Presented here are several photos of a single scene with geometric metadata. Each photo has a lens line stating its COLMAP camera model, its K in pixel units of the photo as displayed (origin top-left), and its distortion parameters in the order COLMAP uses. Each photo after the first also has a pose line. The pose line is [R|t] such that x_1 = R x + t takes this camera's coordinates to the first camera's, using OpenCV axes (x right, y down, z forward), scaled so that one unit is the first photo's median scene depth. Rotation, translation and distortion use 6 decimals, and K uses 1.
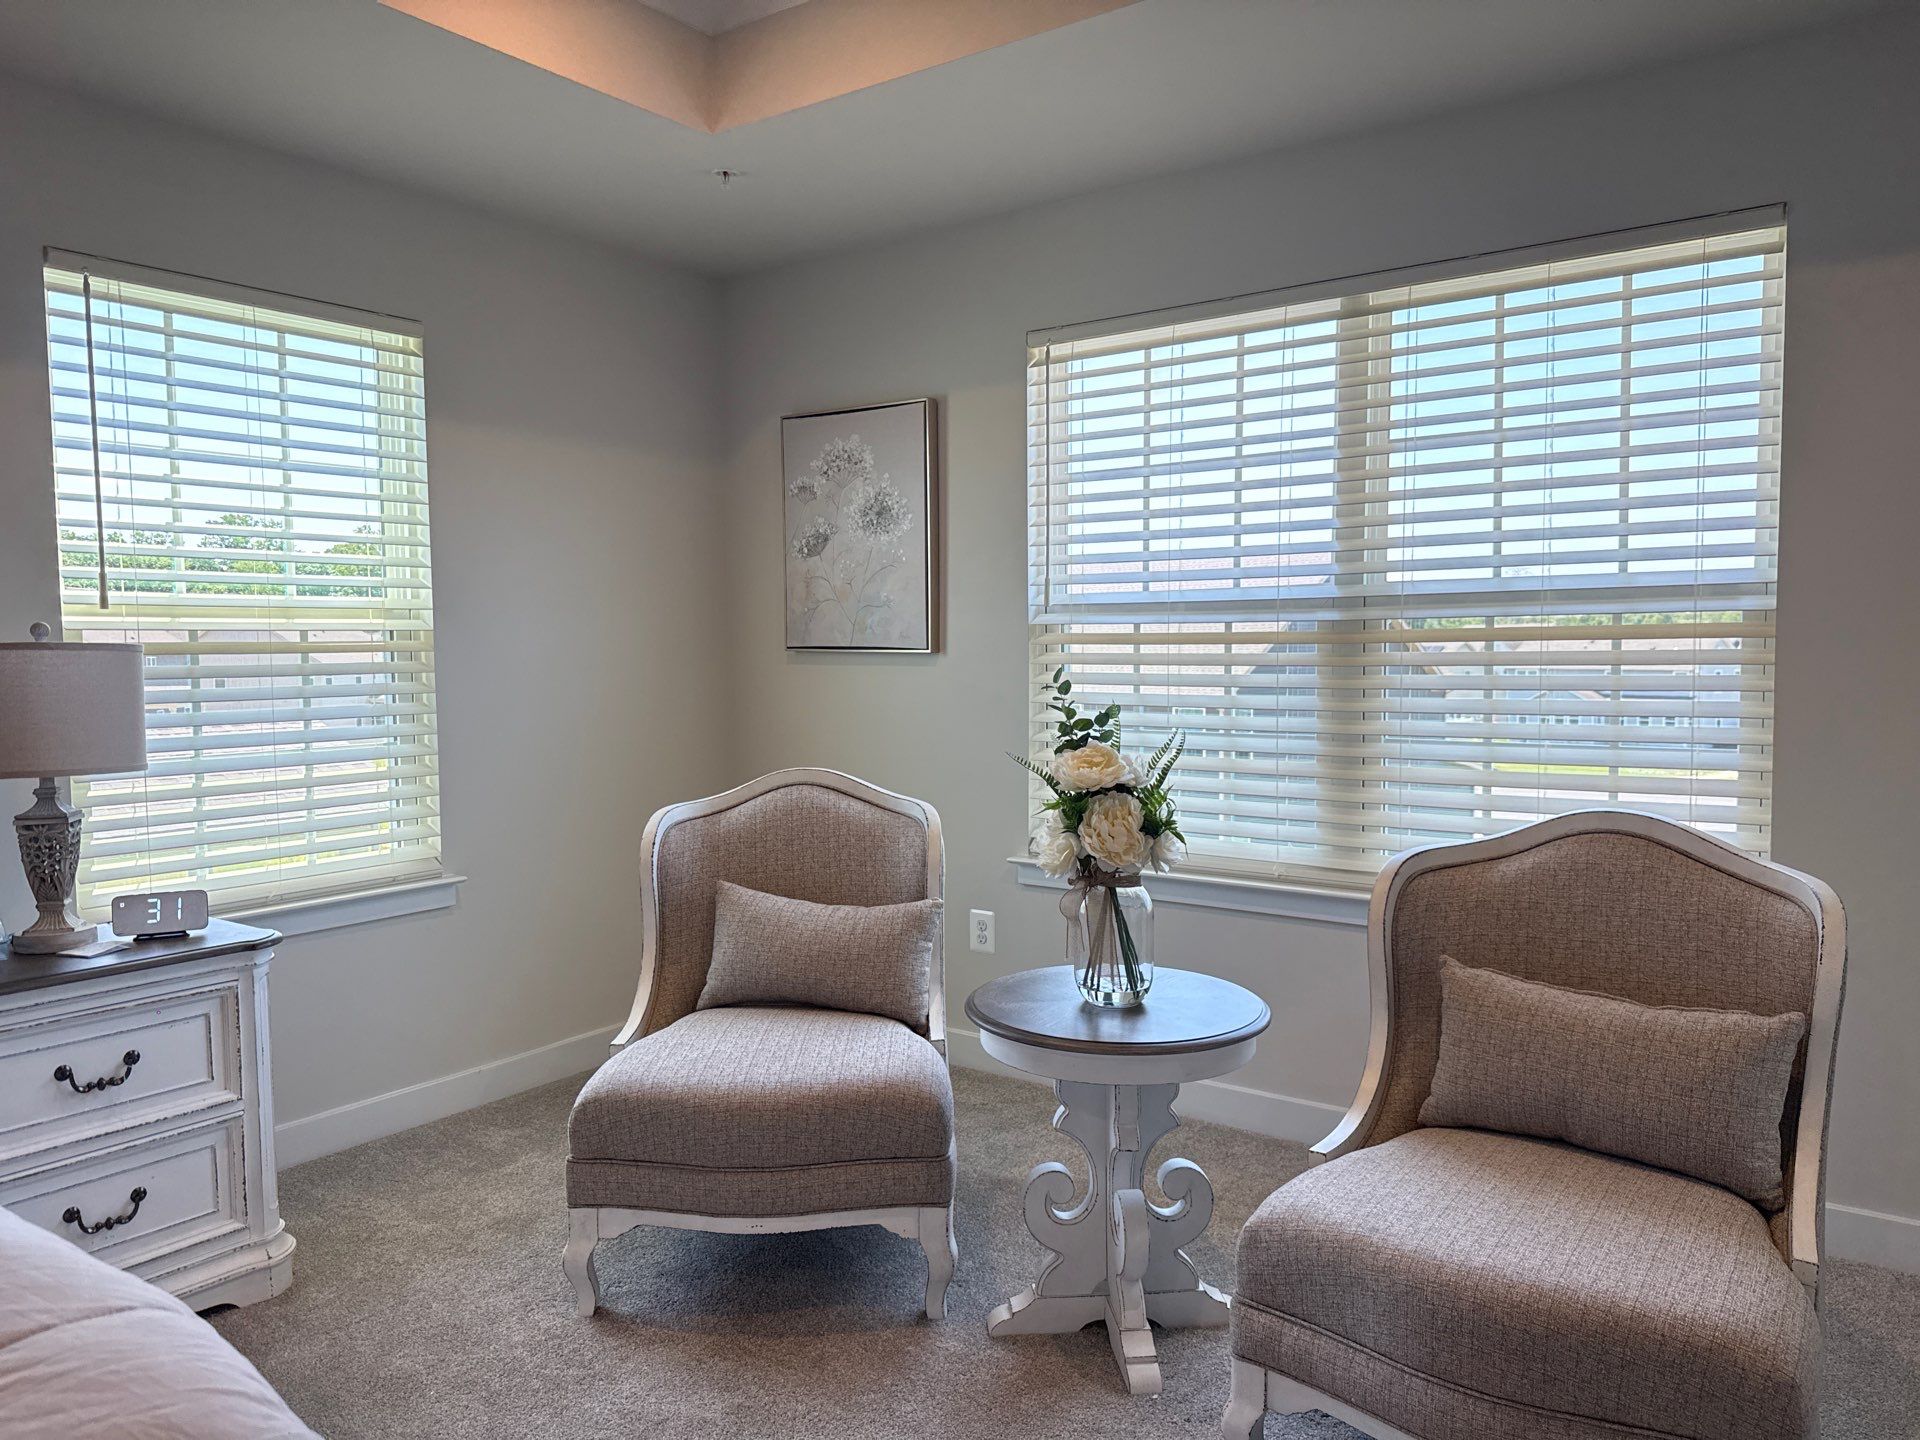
lens RADIAL K [[1434.5, 0, 944.1], [0, 1434.5, 719.7], [0, 0, 1]] dist [0.046587, -0.034953]
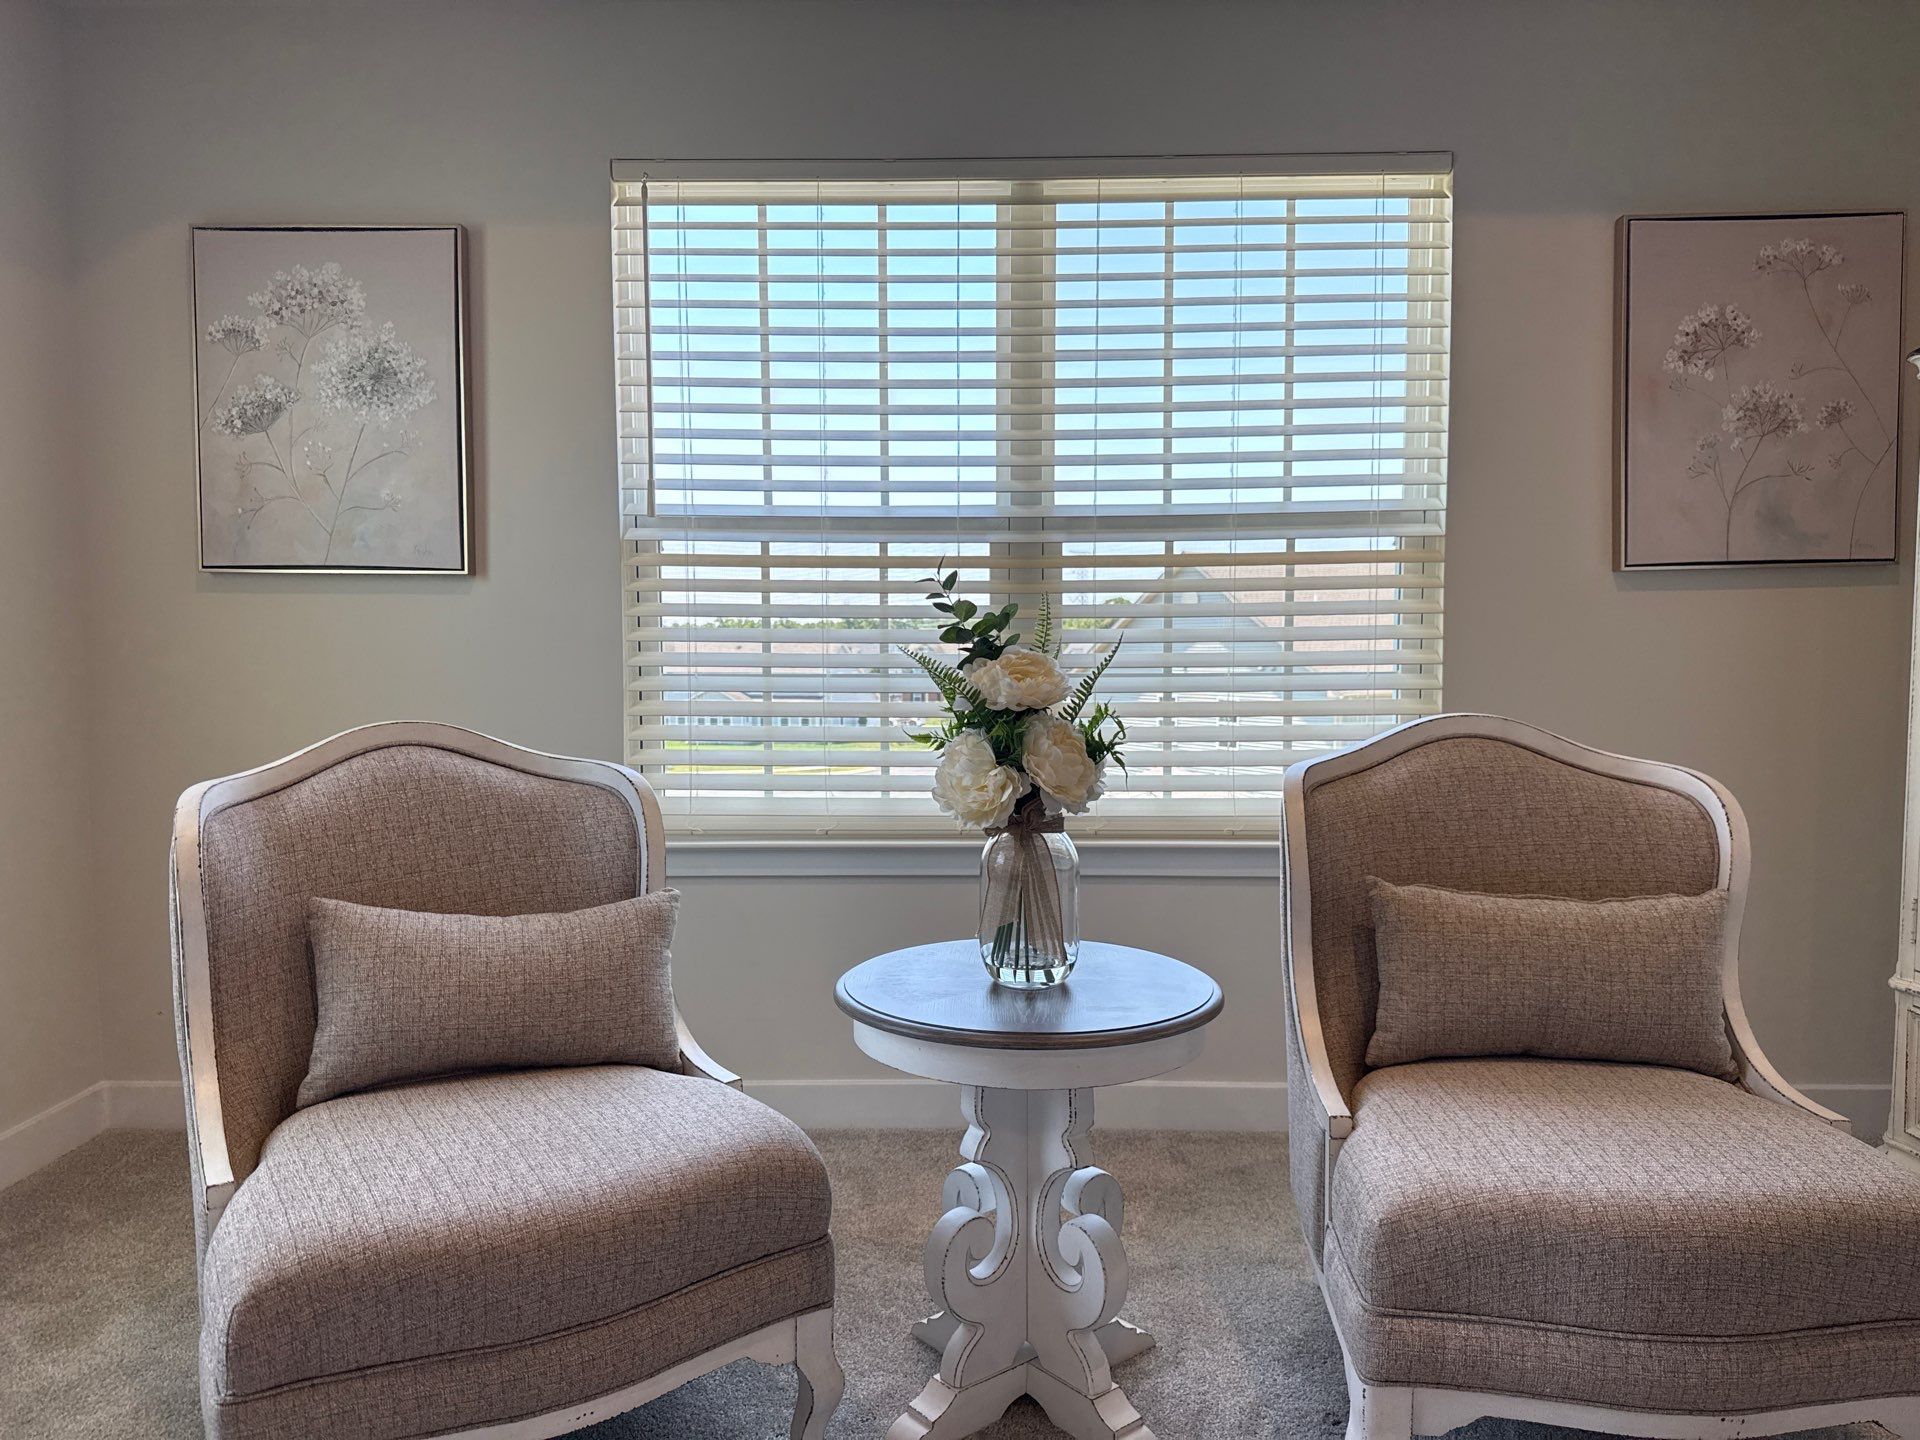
lens RADIAL K [[1434.5, 0, 1011.7], [0, 1434.5, 715.2], [0, 0, 1]] dist [0.046587, -0.034953]
pose [[0.805321, -0.023913, 0.592357, -0.281669], [0.030125, 0.999546, -0.000604, 0.042056], [-0.592073, 0.018331, 0.805675, 0.306533]]
